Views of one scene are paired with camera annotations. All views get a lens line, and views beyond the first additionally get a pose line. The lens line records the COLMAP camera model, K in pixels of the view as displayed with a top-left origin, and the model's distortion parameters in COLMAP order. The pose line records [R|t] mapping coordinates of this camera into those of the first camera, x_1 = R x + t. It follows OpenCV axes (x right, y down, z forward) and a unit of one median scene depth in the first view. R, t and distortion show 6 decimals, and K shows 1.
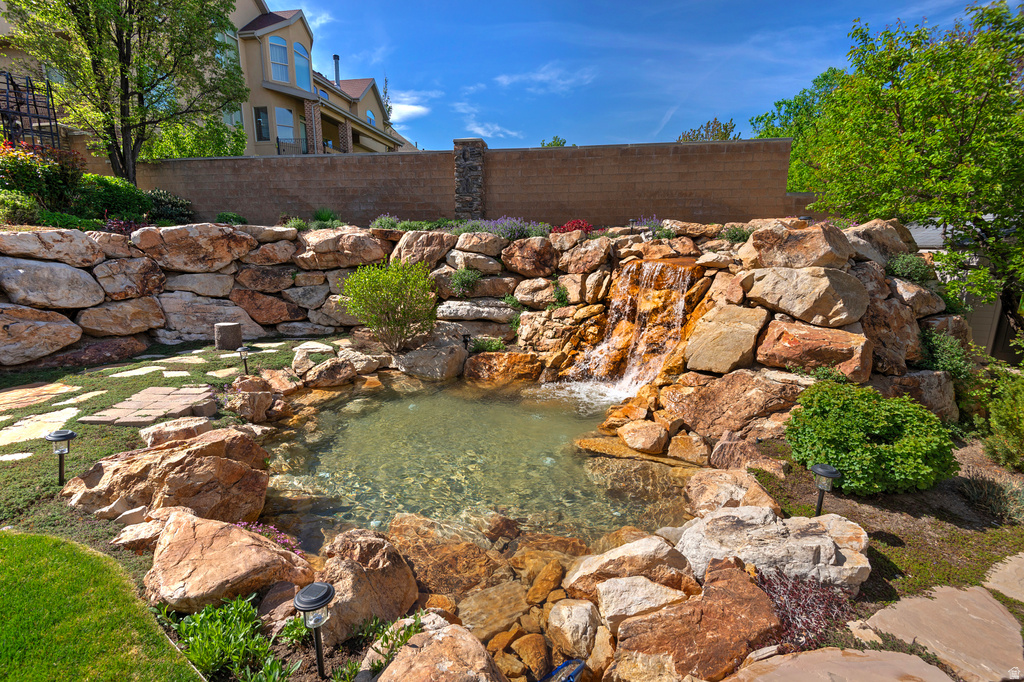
lens RADIAL K [[475.2, 0, 514.0], [0, 475.2, 347.8], [0, 0, 1]] dist [0.042351, -0.019905]
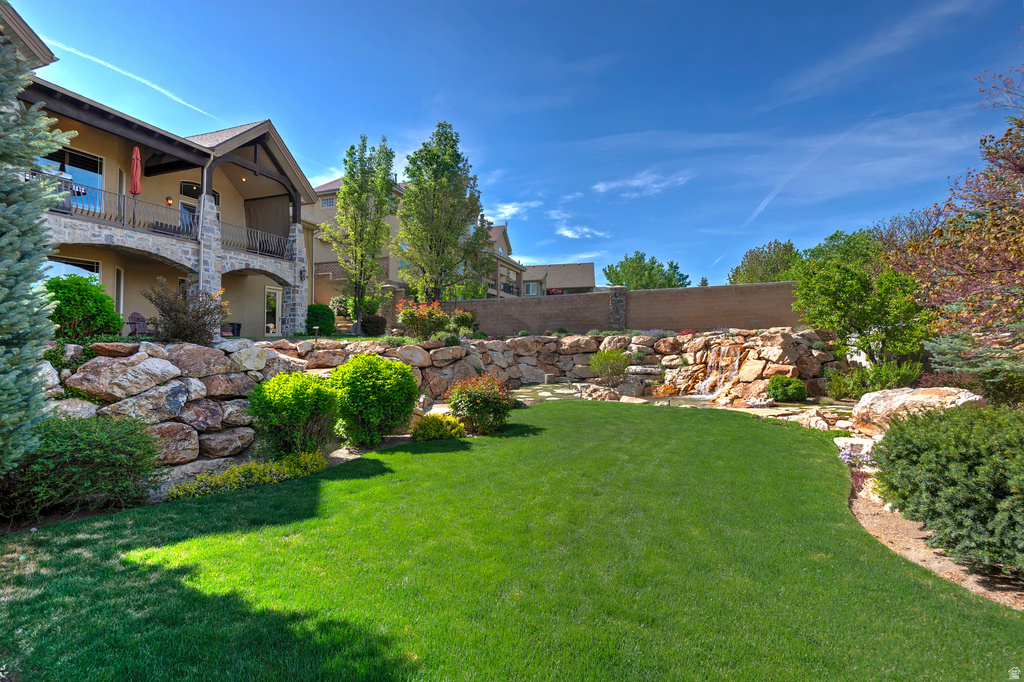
lens RADIAL K [[475.2, 0, 514.0], [0, 475.2, 347.8], [0, 0, 1]] dist [0.042351, -0.019905]
pose [[0.987689, -0.022431, -0.154812, -0.357814], [-0.008769, 0.980170, -0.197963, 0.289388], [0.156182, 0.196883, 0.967907, -1.386754]]
